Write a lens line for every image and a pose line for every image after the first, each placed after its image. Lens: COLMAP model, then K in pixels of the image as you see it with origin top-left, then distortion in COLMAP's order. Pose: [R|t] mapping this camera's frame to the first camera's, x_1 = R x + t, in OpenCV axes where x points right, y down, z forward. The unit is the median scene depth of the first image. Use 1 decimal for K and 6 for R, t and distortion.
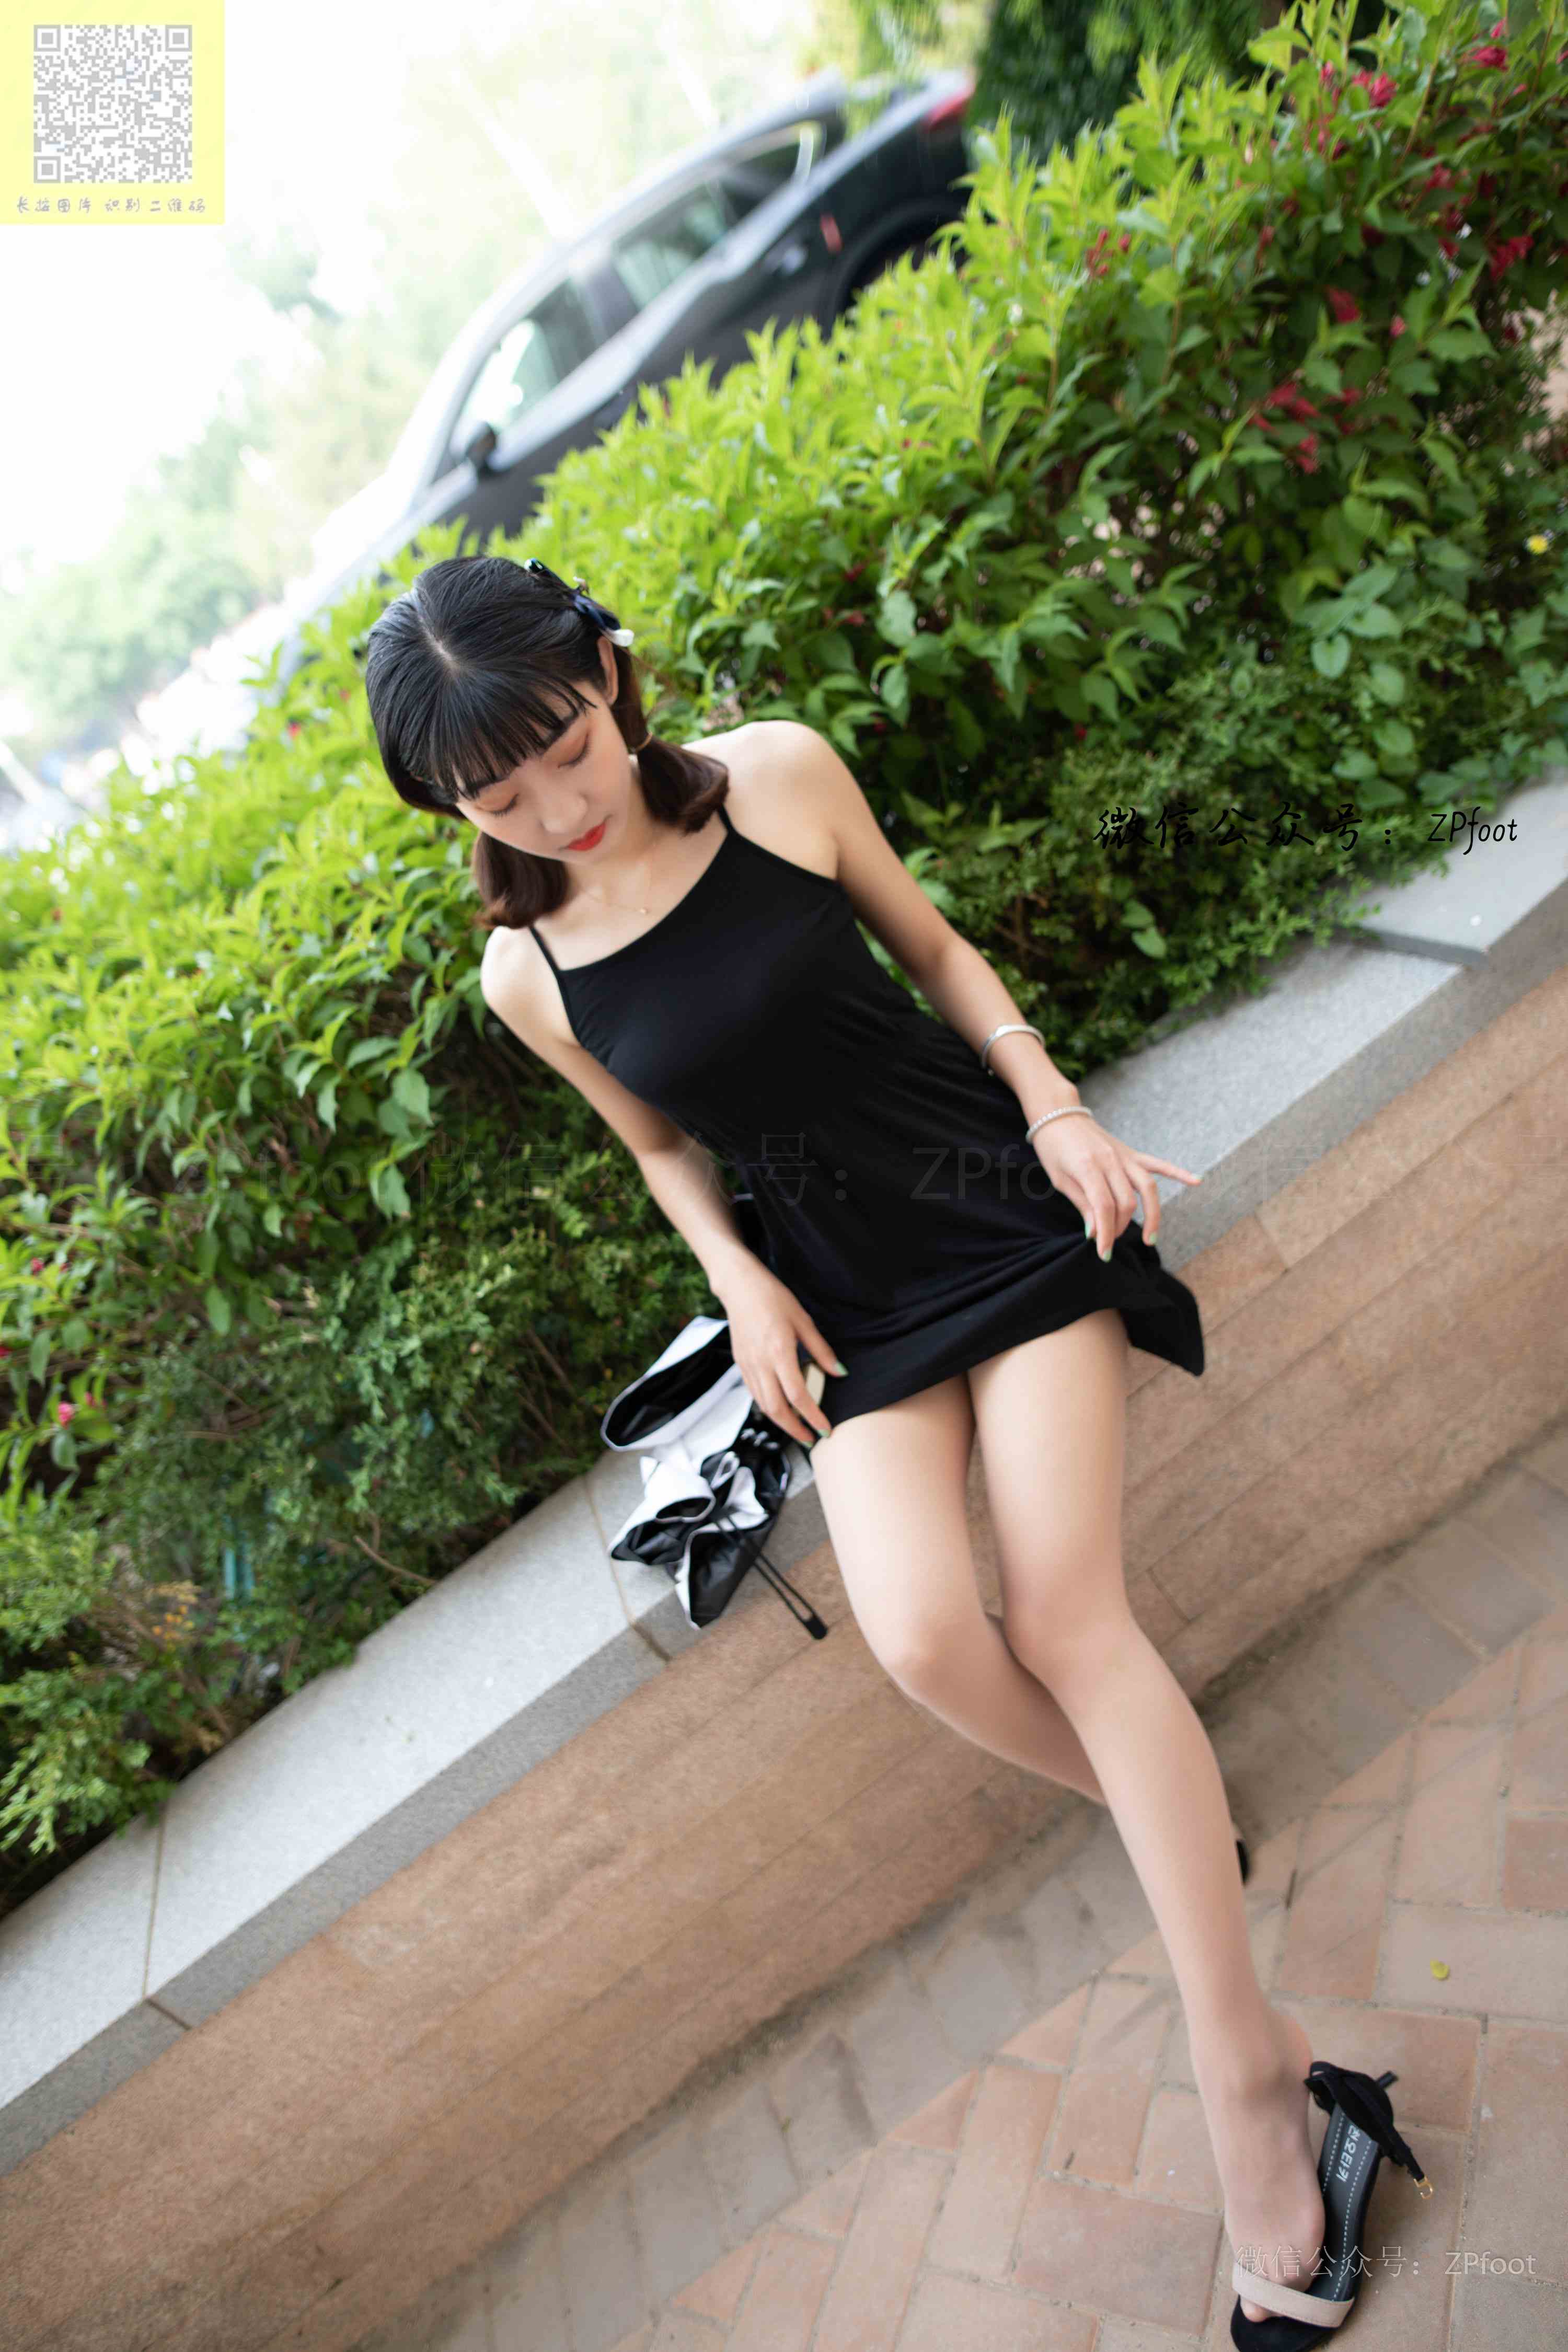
lens RADIAL K [[1627.1, 0, 788.1], [0, 1627.1, 1174.3], [0, 0, 1]] dist [-0.053513, 0.048280]
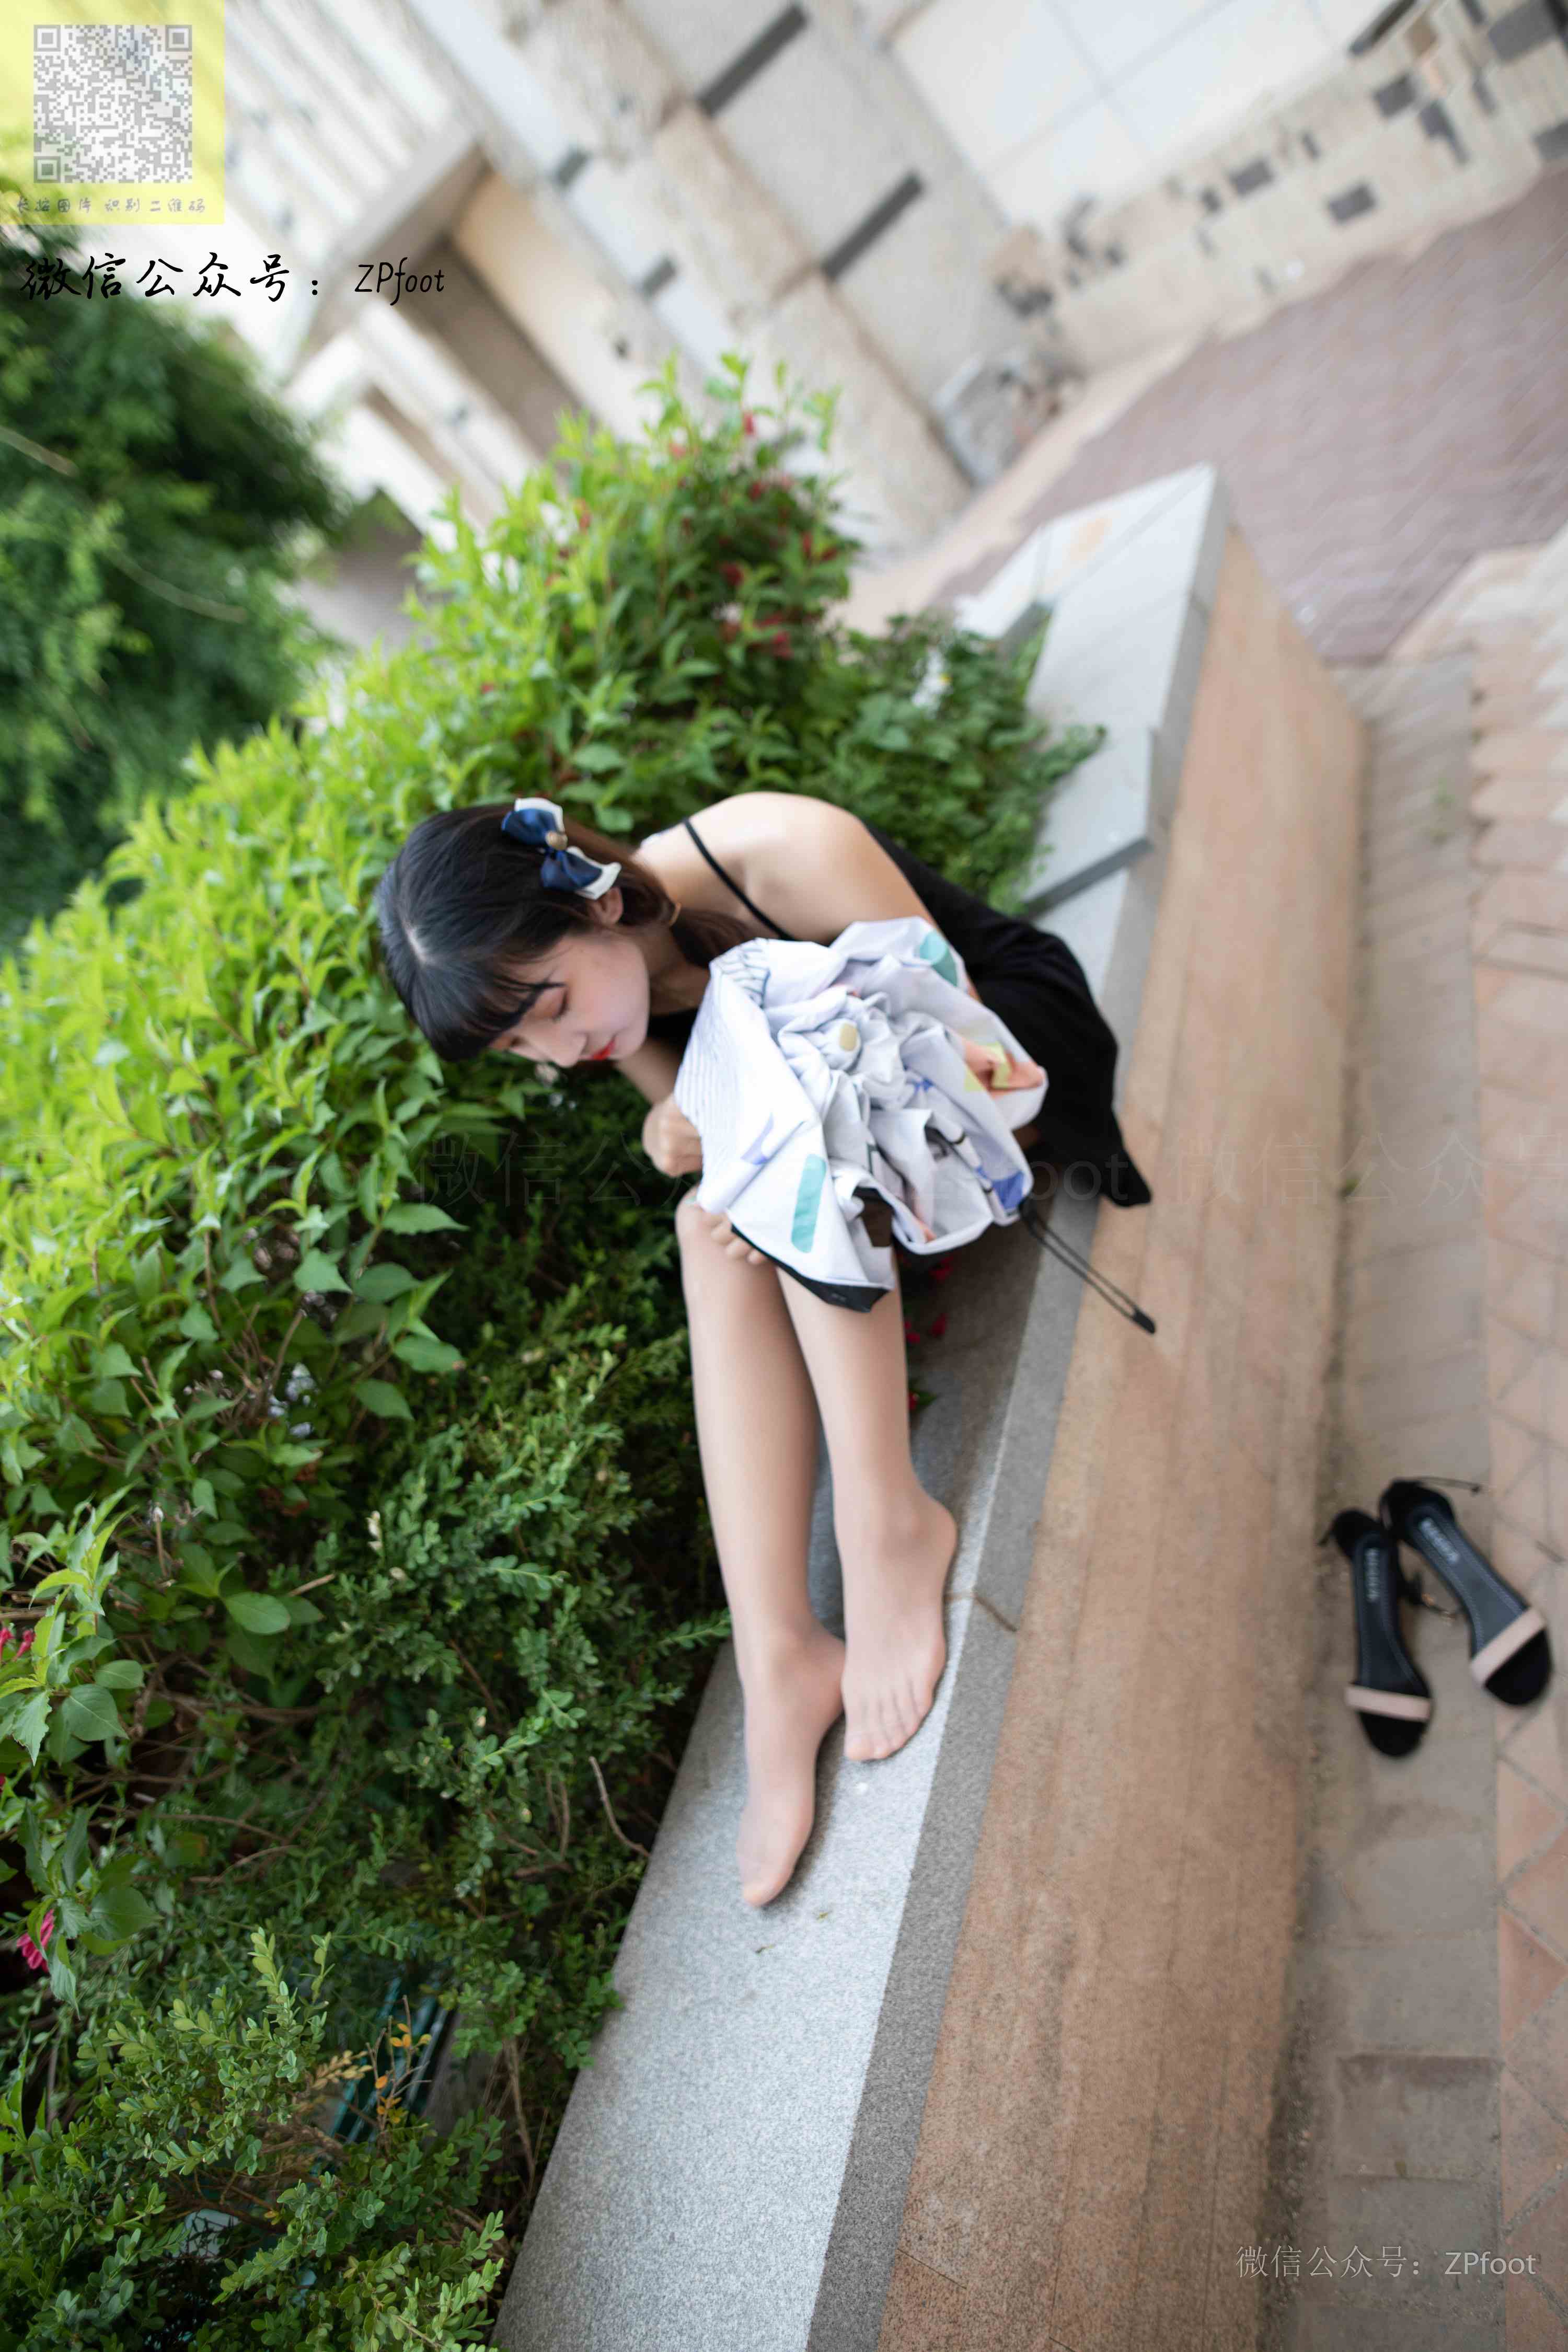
lens RADIAL K [[1627.1, 0, 788.1], [0, 1627.1, 1174.3], [0, 0, 1]] dist [-0.053513, 0.048280]
pose [[0.756015, -0.281794, 0.590790, -0.561574], [0.531683, 0.790822, -0.303173, 0.284252], [-0.381777, 0.543317, 0.747698, 0.259992]]
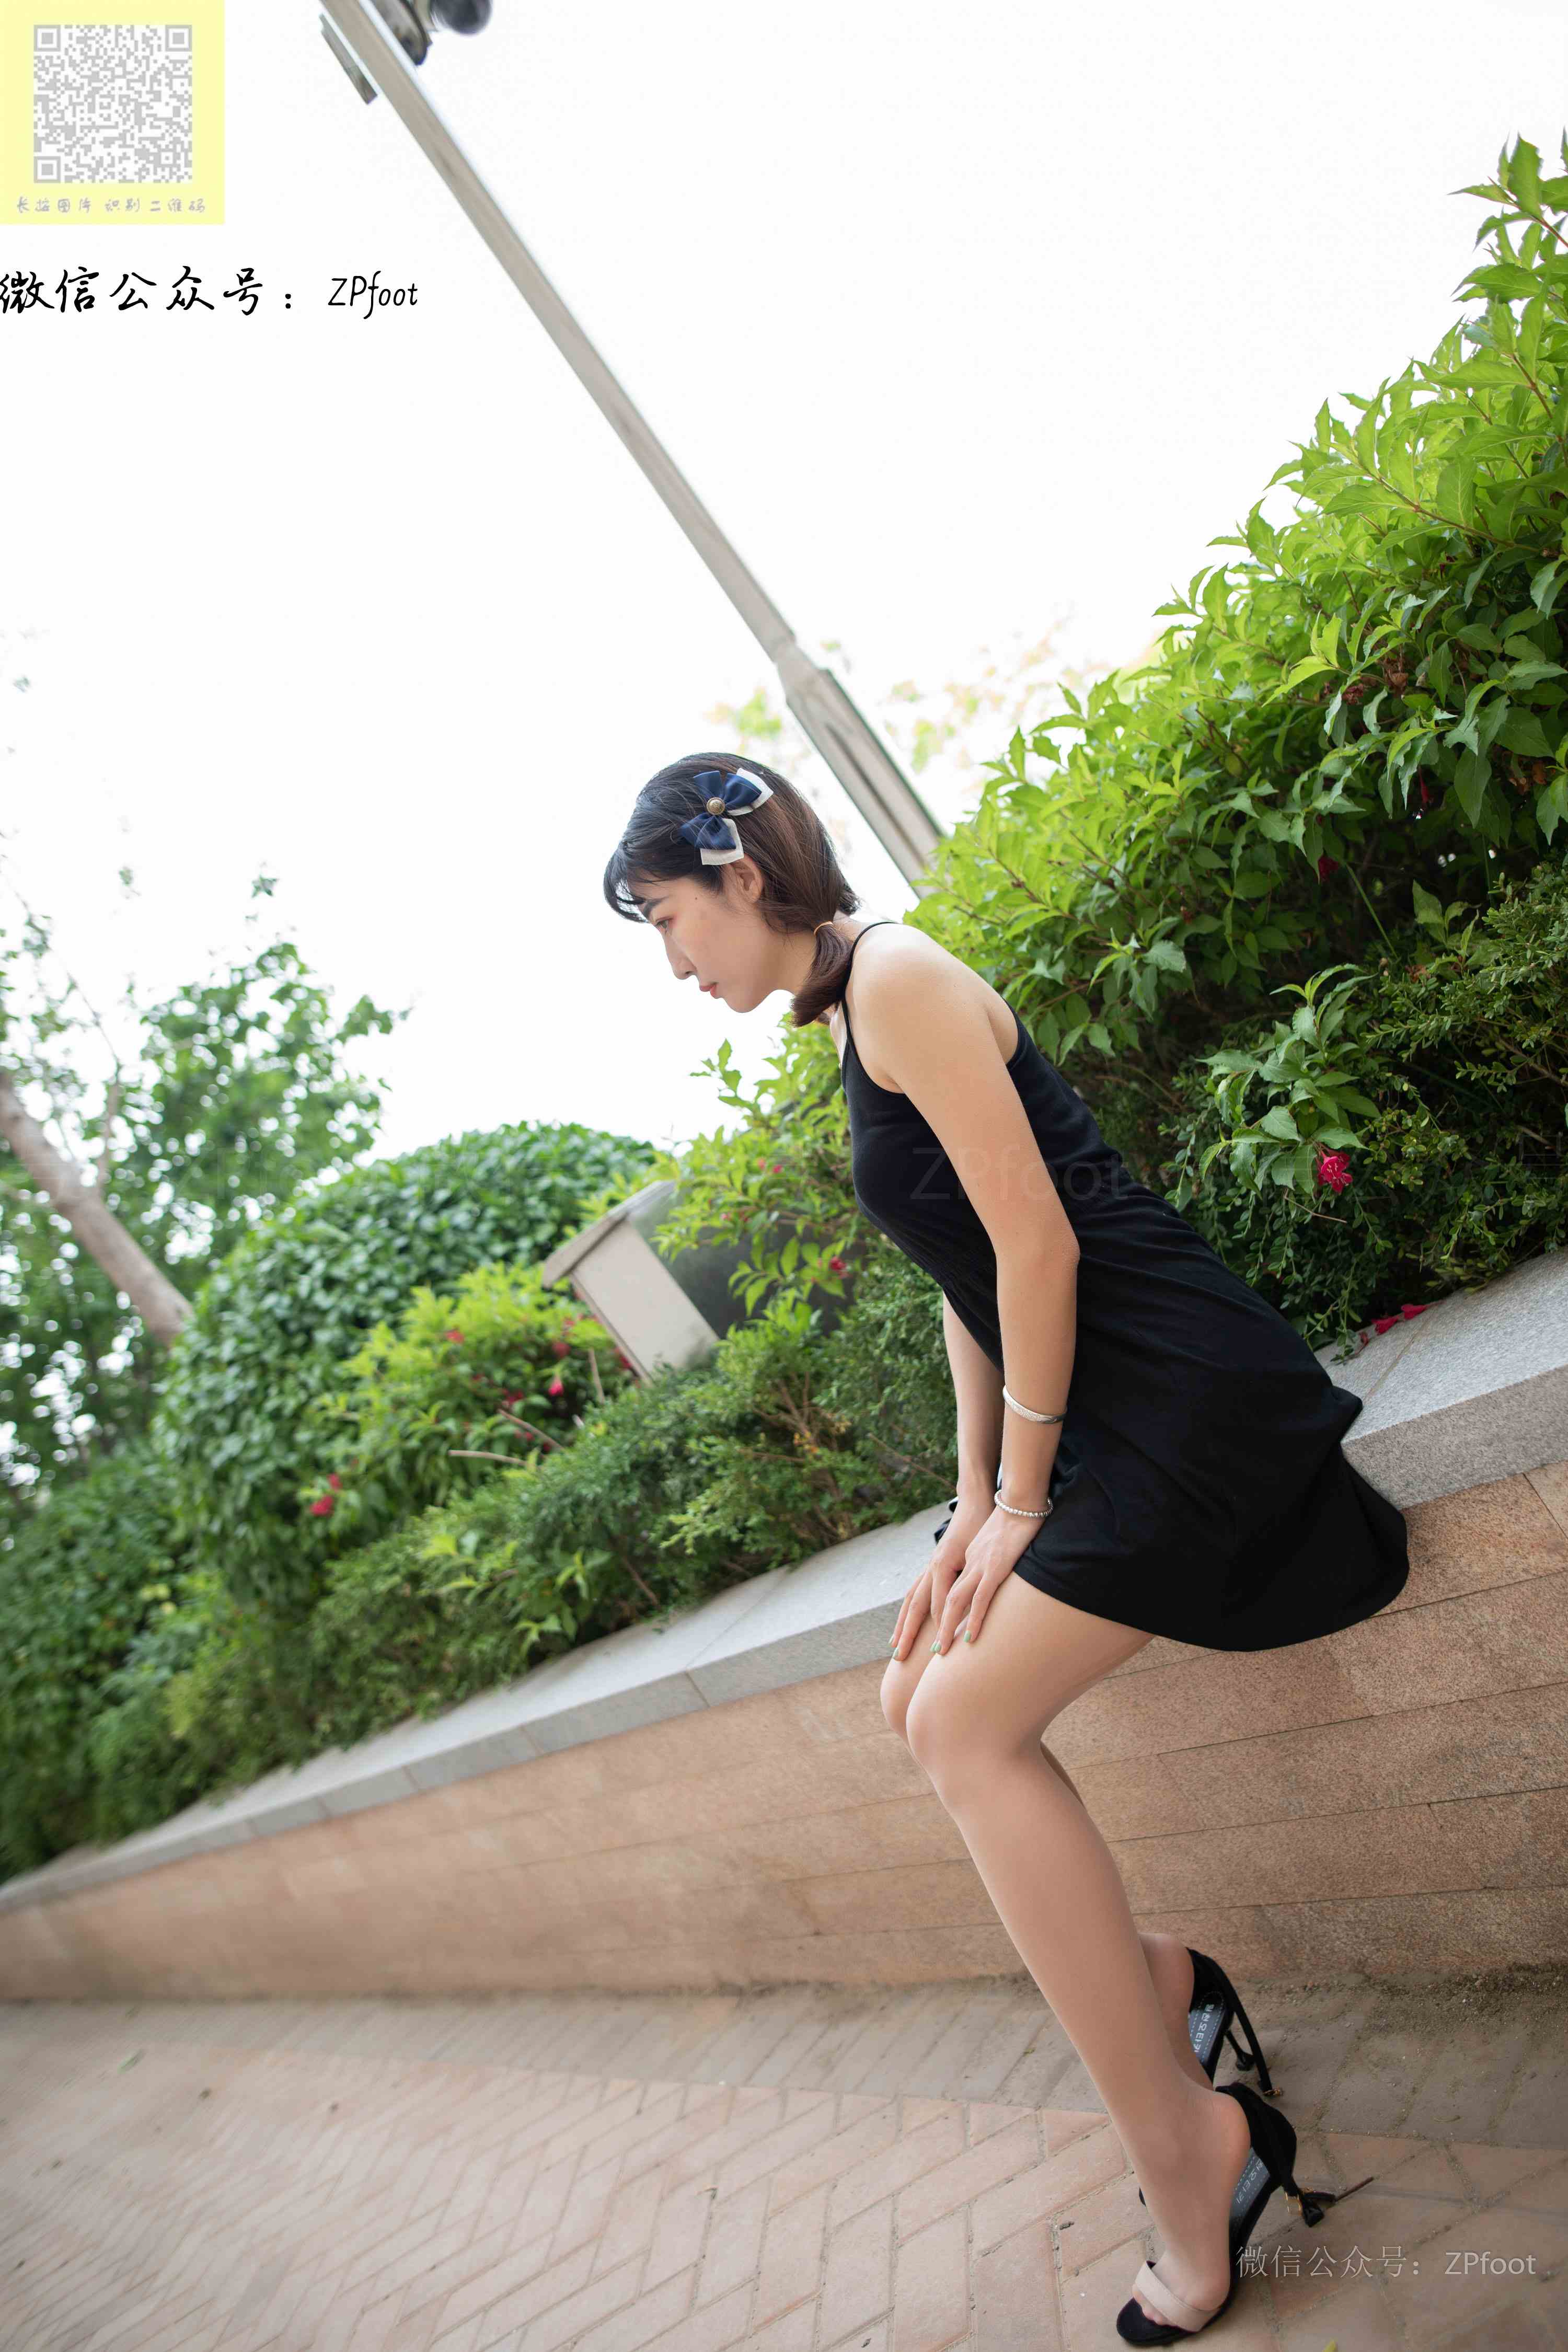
lens RADIAL K [[1634.8, 0, 784.0], [0, 1634.8, 1176.0], [0, 0, 1]] dist [-0.056069, 0.050452]
pose [[0.549359, 0.254379, -0.795925, 0.663600], [-0.115014, 0.966488, 0.229507, -0.257470], [0.827633, -0.034539, 0.560206, 0.231364]]
